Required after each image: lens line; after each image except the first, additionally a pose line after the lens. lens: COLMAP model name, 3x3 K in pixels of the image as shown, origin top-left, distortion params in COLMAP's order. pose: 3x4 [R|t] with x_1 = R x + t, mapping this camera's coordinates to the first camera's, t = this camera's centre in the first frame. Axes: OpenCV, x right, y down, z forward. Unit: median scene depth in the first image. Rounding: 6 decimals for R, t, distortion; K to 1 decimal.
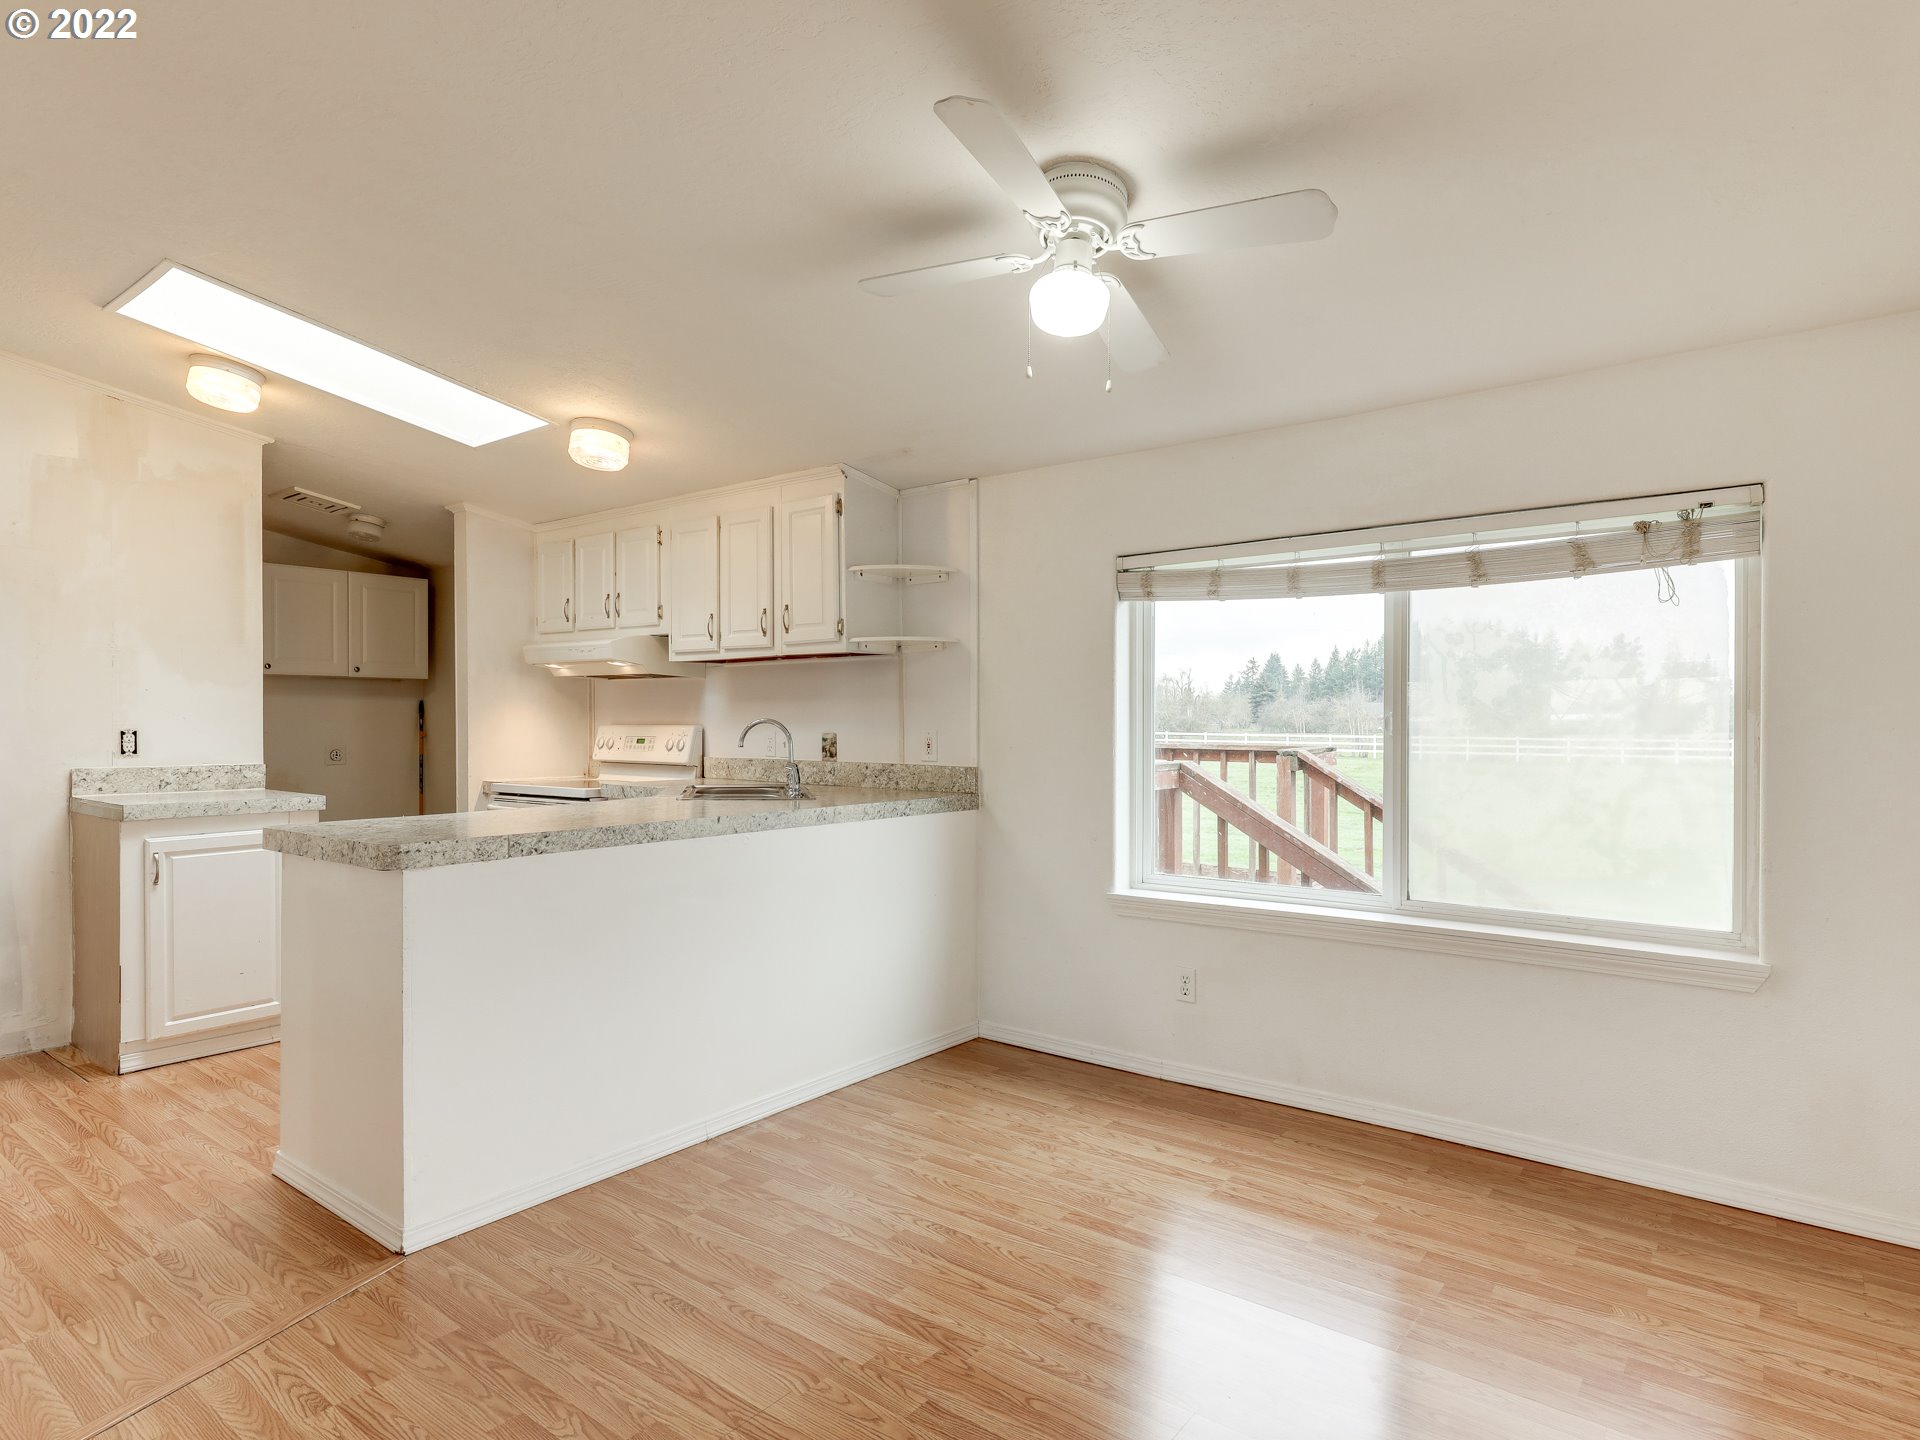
lens RADIAL K [[1067.1, 0, 955.8], [0, 1067.1, 719.8], [0, 0, 1]] dist [0.004550, -0.001457]
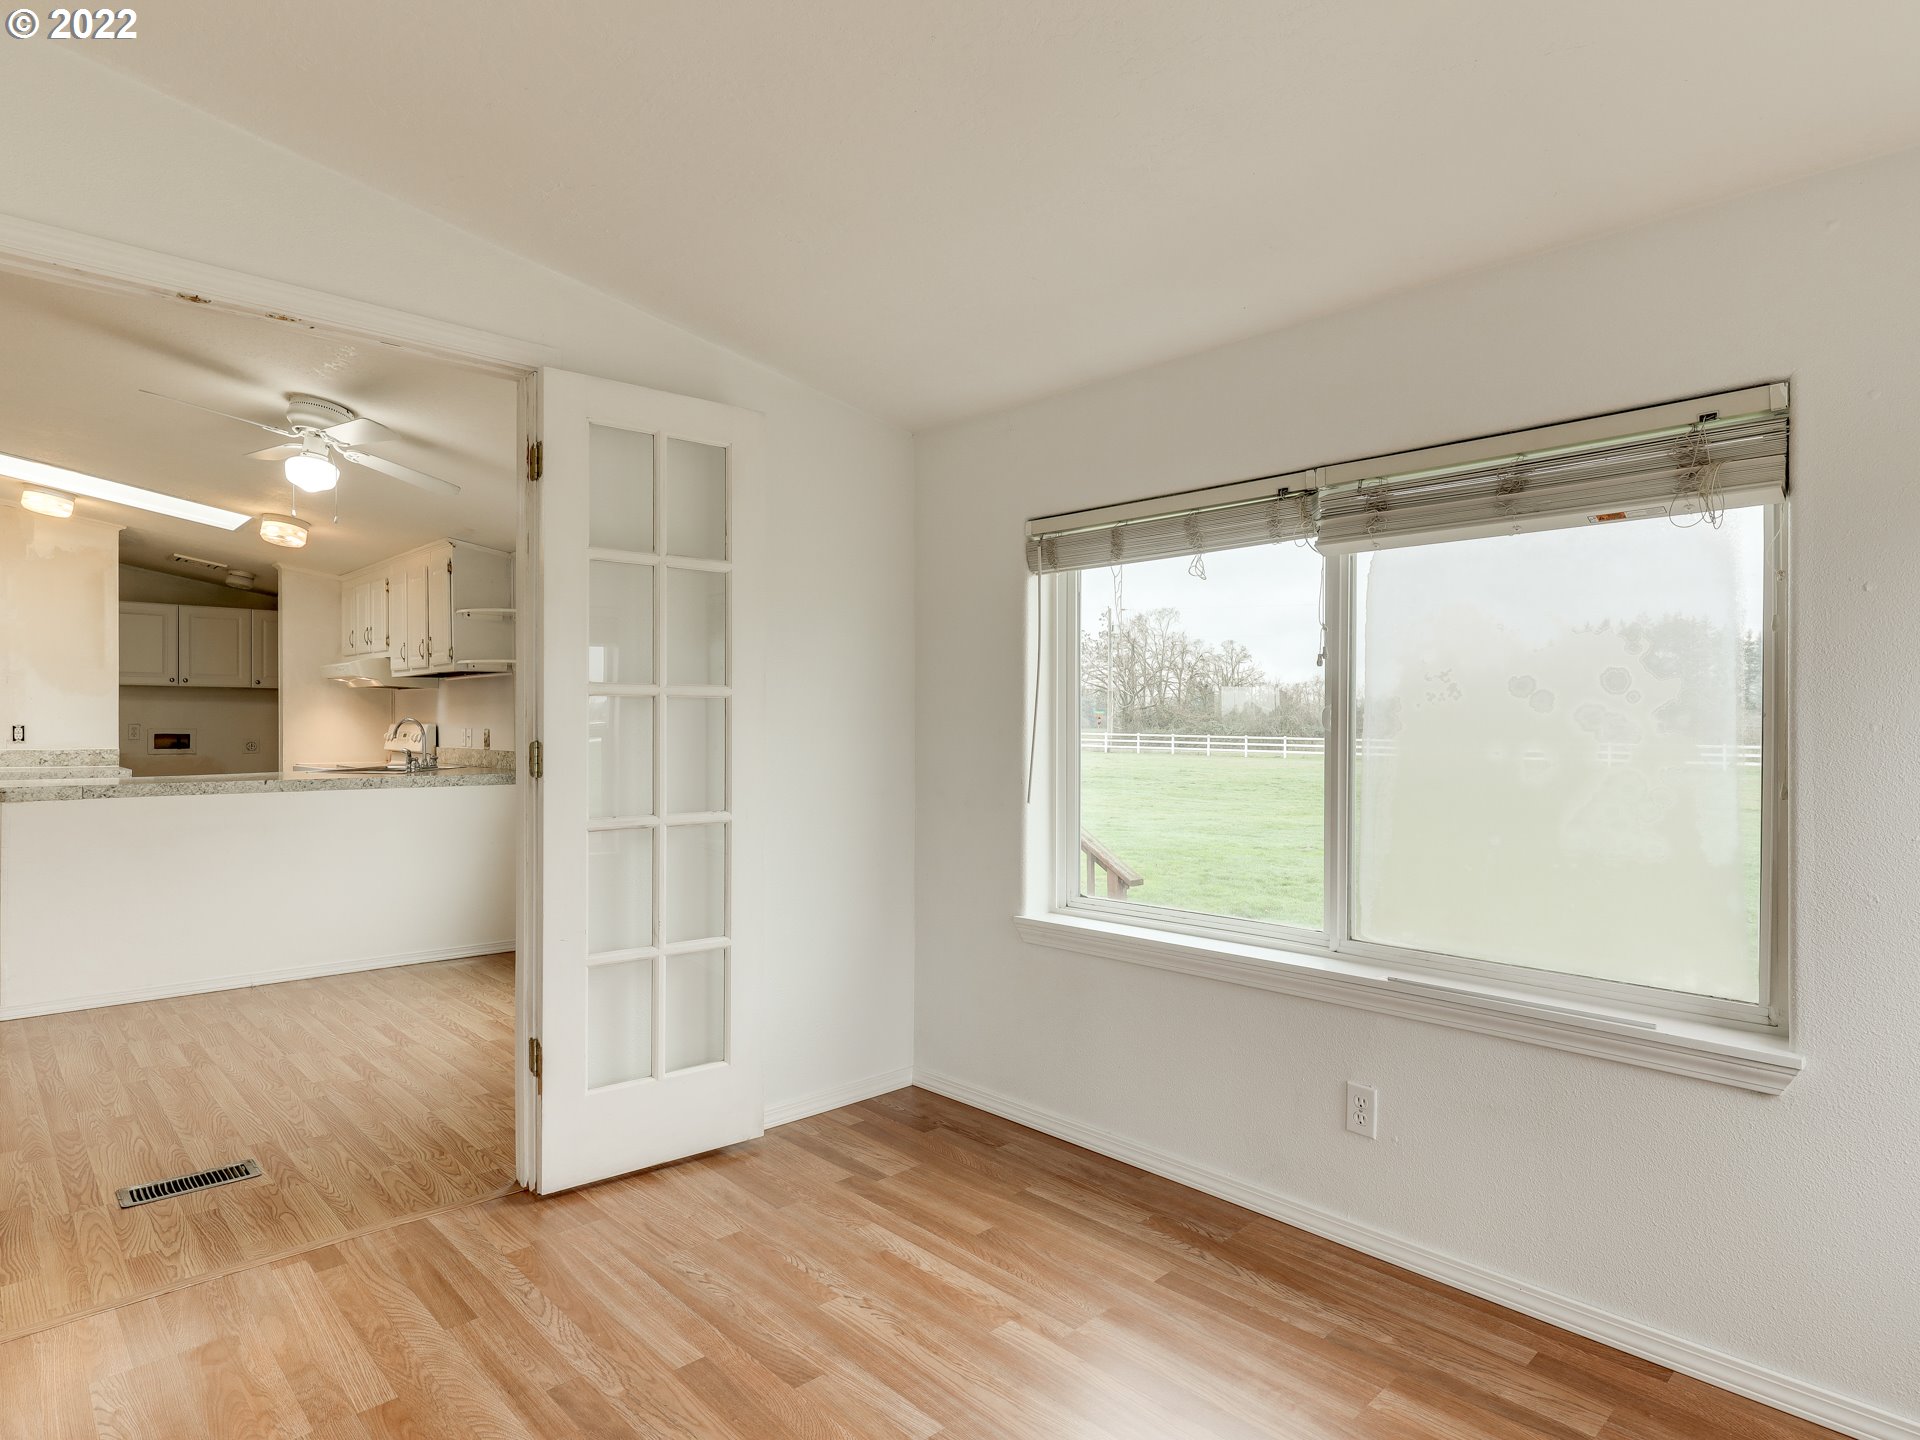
lens RADIAL K [[1067.1, 0, 955.8], [0, 1067.1, 719.8], [0, 0, 1]] dist [0.004550, -0.001457]
pose [[0.988655, 0.000683, -0.150201, 0.895031], [-0.001095, 0.999996, -0.002656, 0.004992], [0.150198, 0.002790, 0.988652, -0.347324]]
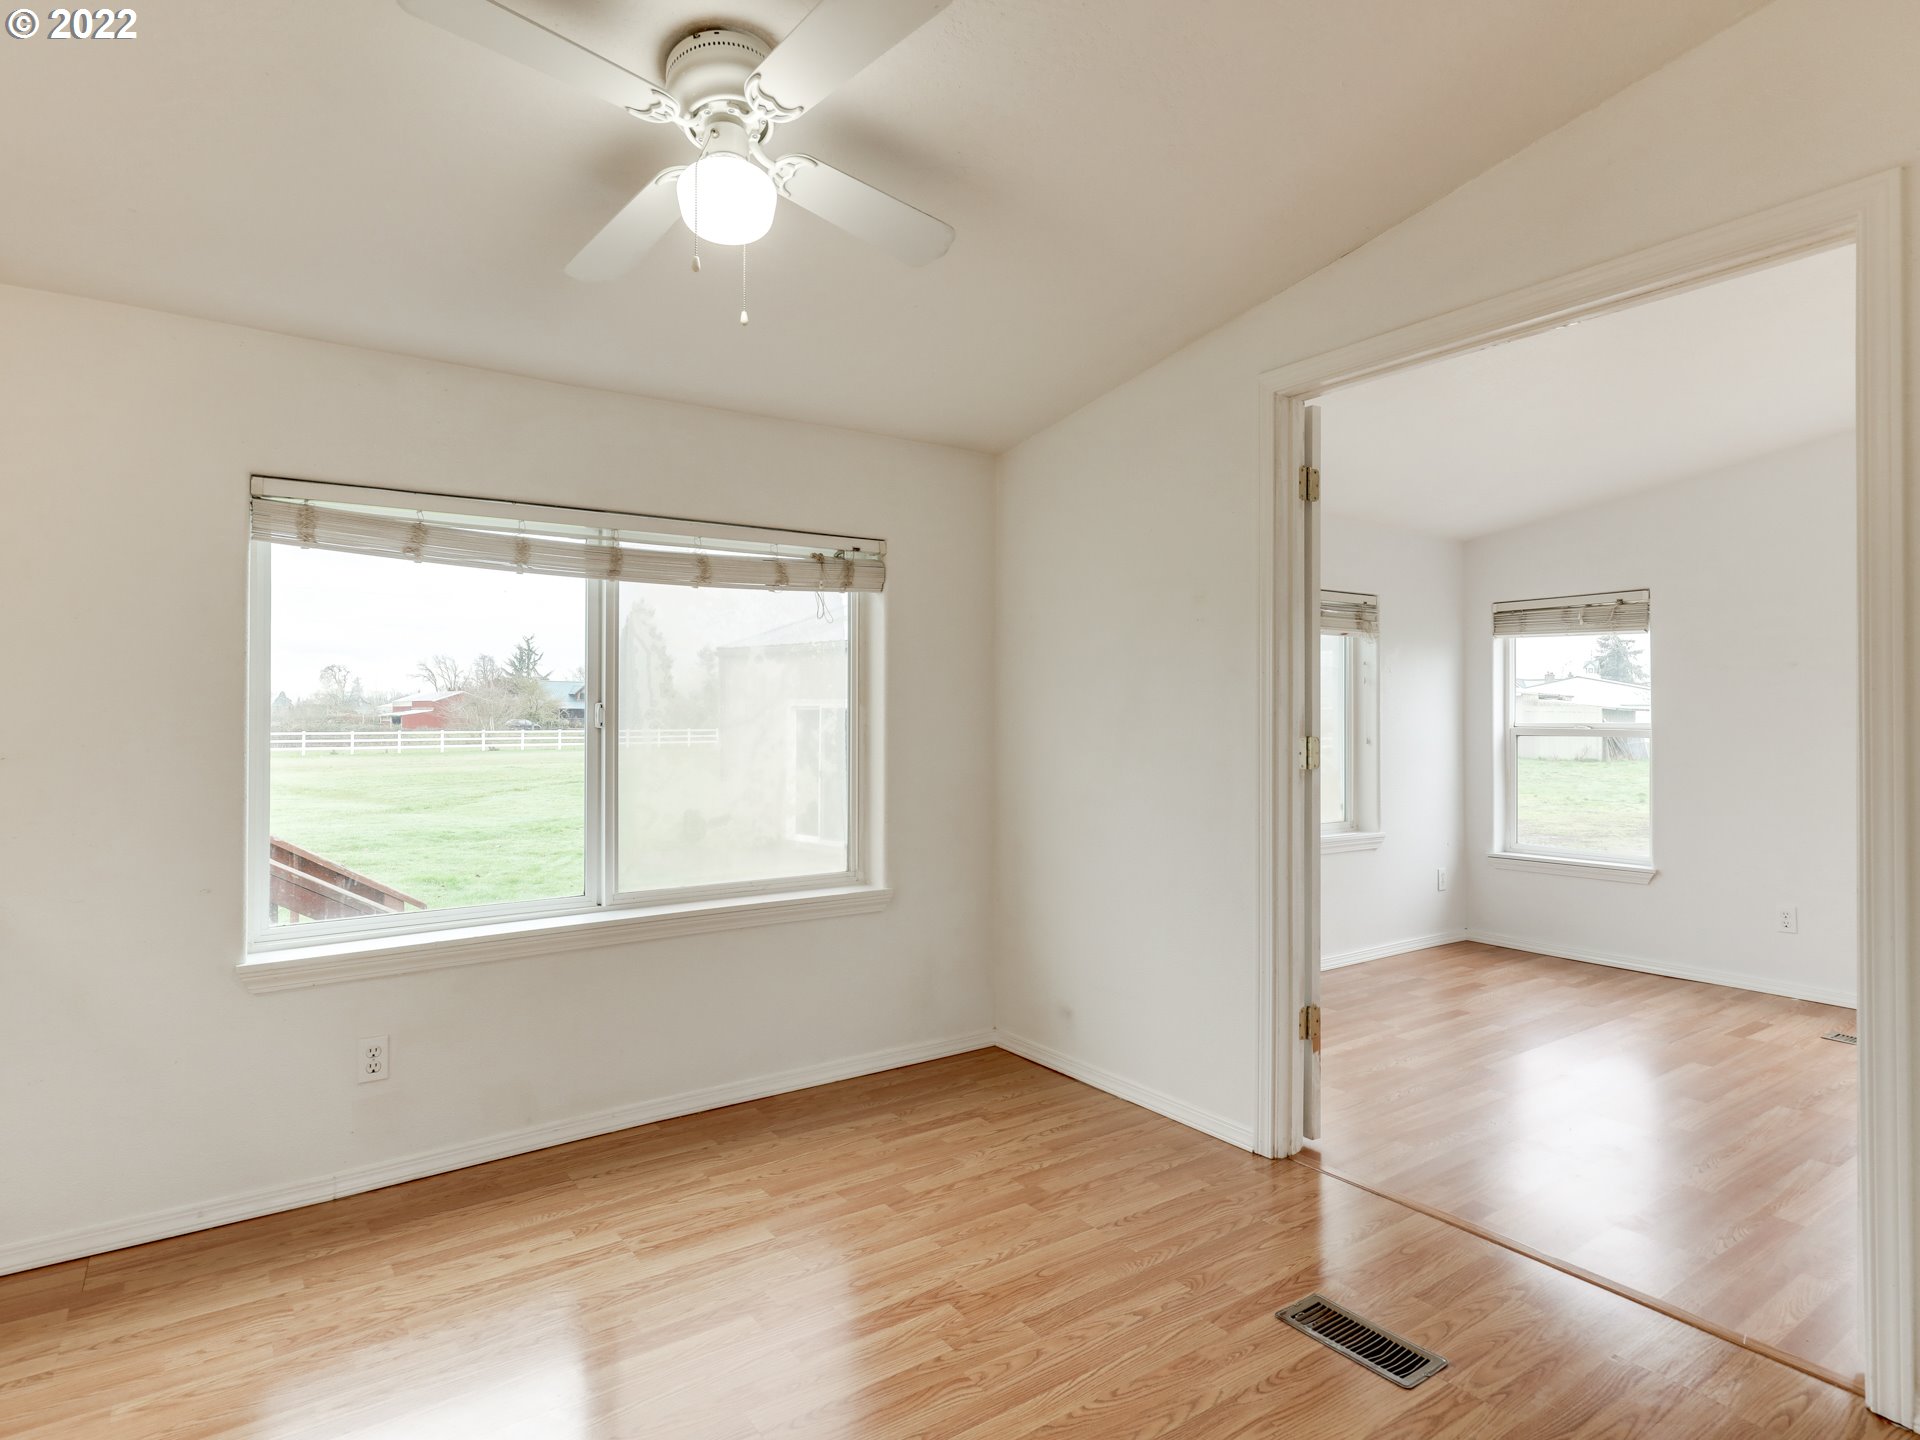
lens RADIAL K [[1067.1, 0, 955.8], [0, 1067.1, 719.8], [0, 0, 1]] dist [0.004550, -0.001457]
pose [[0.286603, -0.005676, 0.958033, -0.401310], [0.000030, 0.999983, 0.005916, 0.000921], [-0.958049, -0.001667, 0.286598, 0.389810]]
